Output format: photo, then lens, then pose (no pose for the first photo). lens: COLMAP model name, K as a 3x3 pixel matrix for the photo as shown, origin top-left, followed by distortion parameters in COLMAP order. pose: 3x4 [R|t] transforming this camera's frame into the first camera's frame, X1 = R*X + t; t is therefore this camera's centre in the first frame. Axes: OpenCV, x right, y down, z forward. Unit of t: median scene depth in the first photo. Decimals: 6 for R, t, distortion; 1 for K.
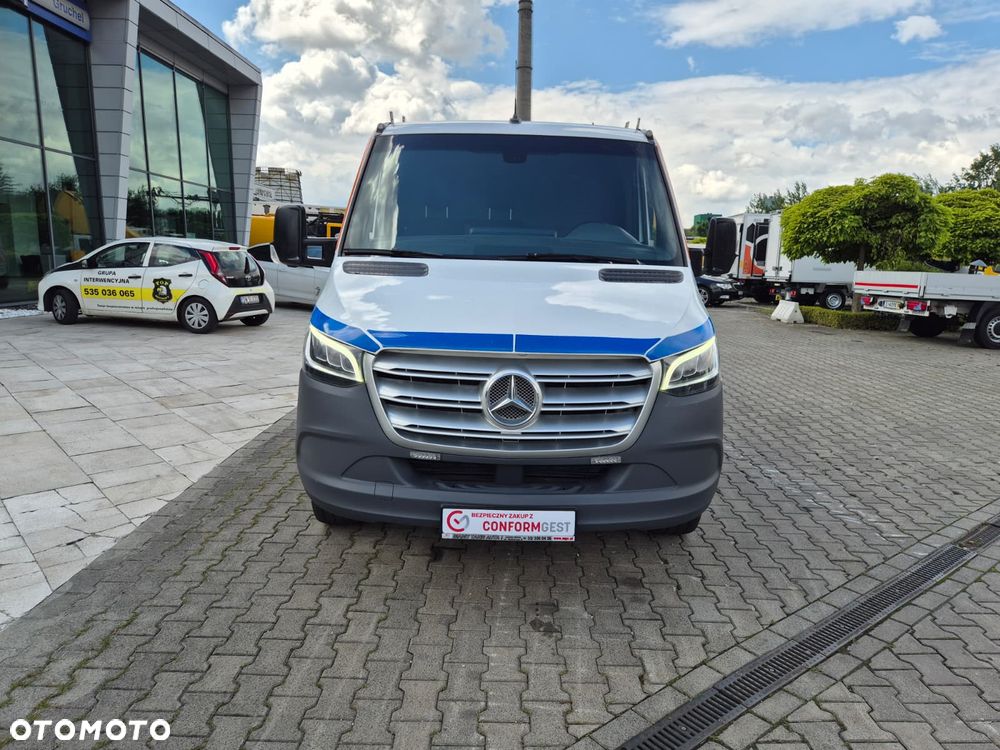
lens RADIAL K [[664.1, 0, 499.5], [0, 664.1, 374.7], [0, 0, 1]] dist [0.072998, -0.060312]
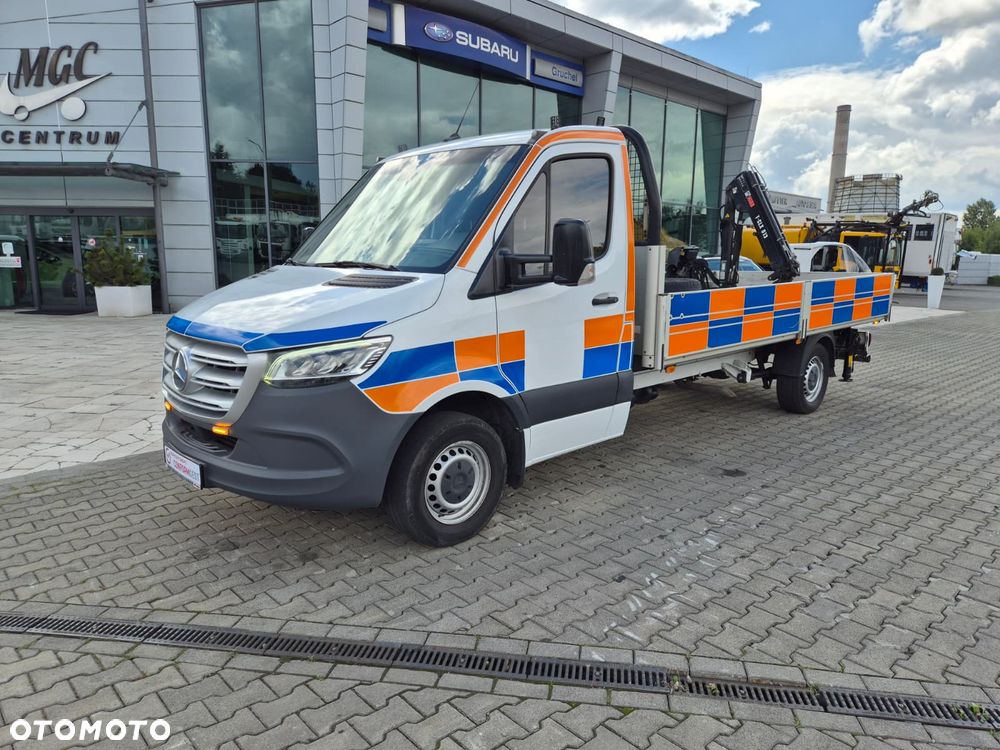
lens RADIAL K [[664.1, 0, 508.2], [0, 664.1, 378.4], [0, 0, 1]] dist [0.072998, -0.060312]
pose [[0.692506, 0.112740, -0.712548, 1.247626], [-0.122968, 0.991706, 0.037398, -0.067563], [0.710854, 0.061722, 0.700626, 0.464772]]
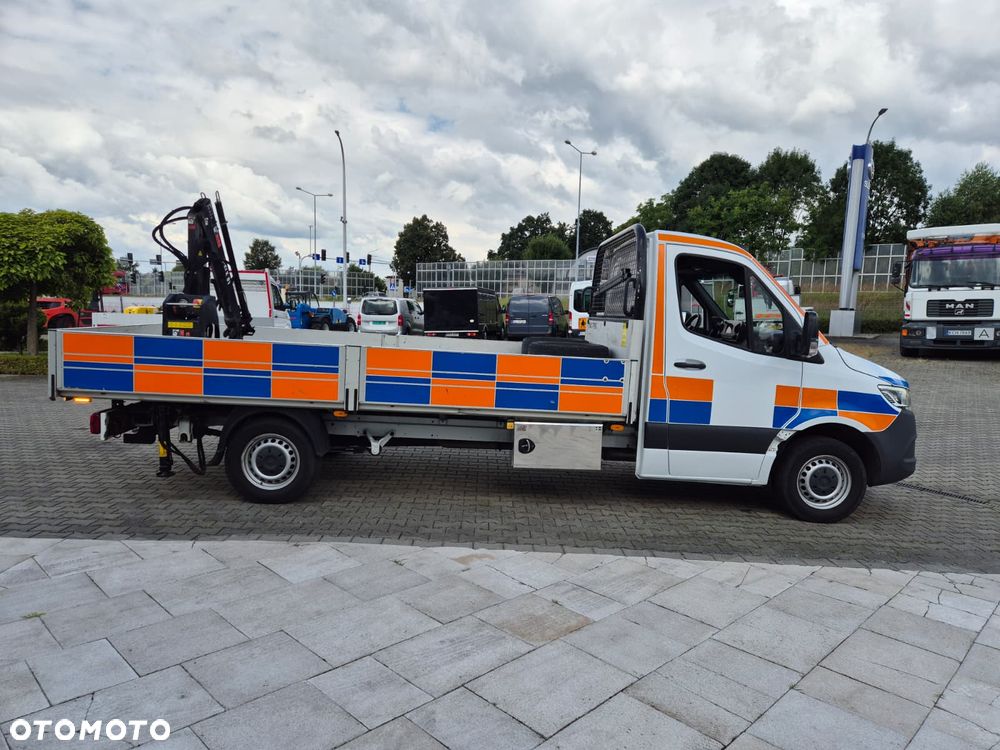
lens RADIAL K [[664.1, 0, 504.6], [0, 664.1, 370.0], [0, 0, 1]] dist [0.072998, -0.060312]
pose [[-0.042990, -0.114133, 0.992535, -2.103778], [0.138526, 0.983177, 0.119057, -0.495669], [-0.989425, 0.142610, -0.026456, 2.139281]]
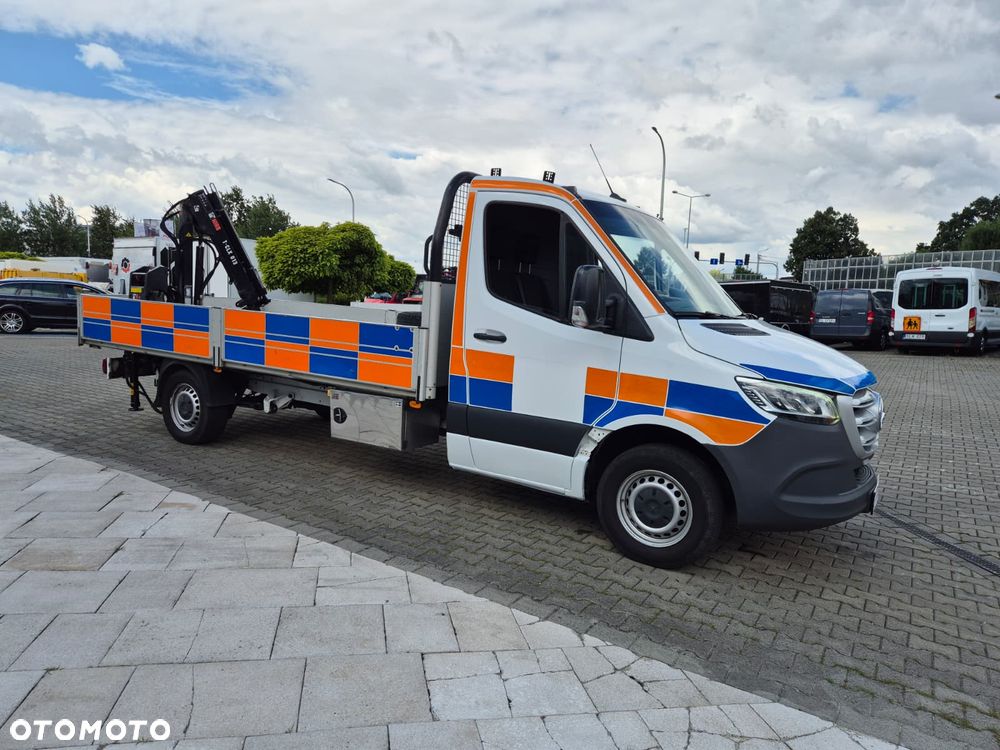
lens RADIAL K [[664.1, 0, 492.3], [0, 664.1, 374.6], [0, 0, 1]] dist [0.072998, -0.060312]
pose [[0.531050, -0.096476, 0.841830, -1.574374], [0.119722, 0.992073, 0.038171, -0.194087], [-0.838840, 0.080515, 0.538391, 0.791499]]
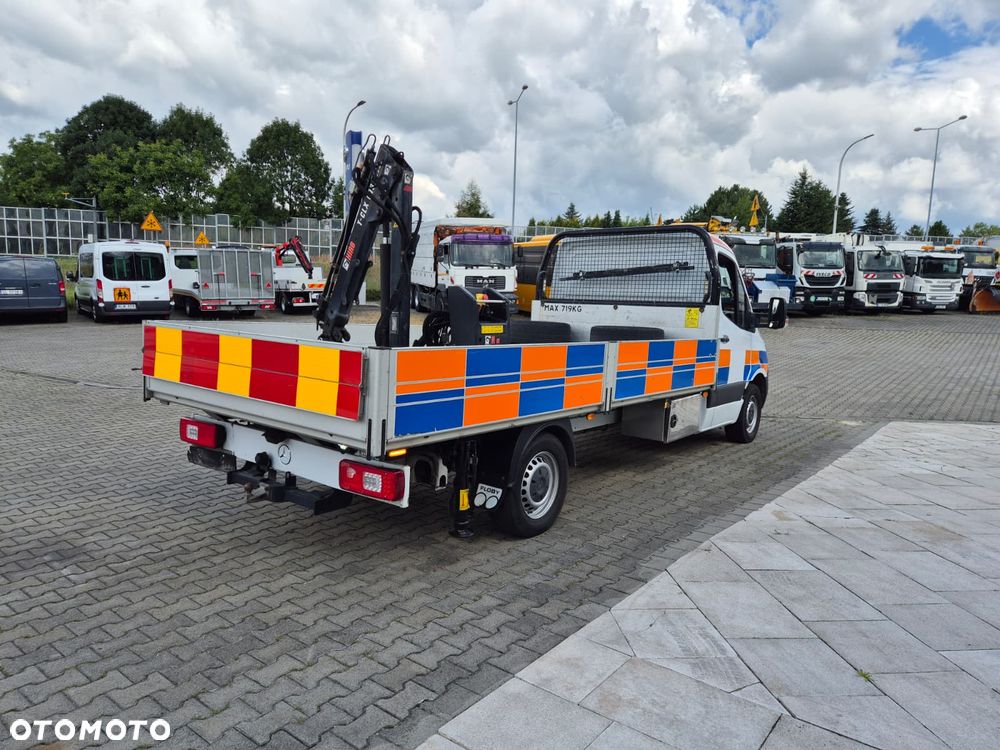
lens RADIAL K [[664.1, 0, 497.0], [0, 664.1, 372.1], [0, 0, 1]] dist [0.072998, -0.060312]
pose [[-0.791627, -0.118770, 0.599351, -1.115102], [0.054688, 0.963215, 0.263107, -0.777645], [-0.608553, 0.241059, -0.756012, 3.896476]]
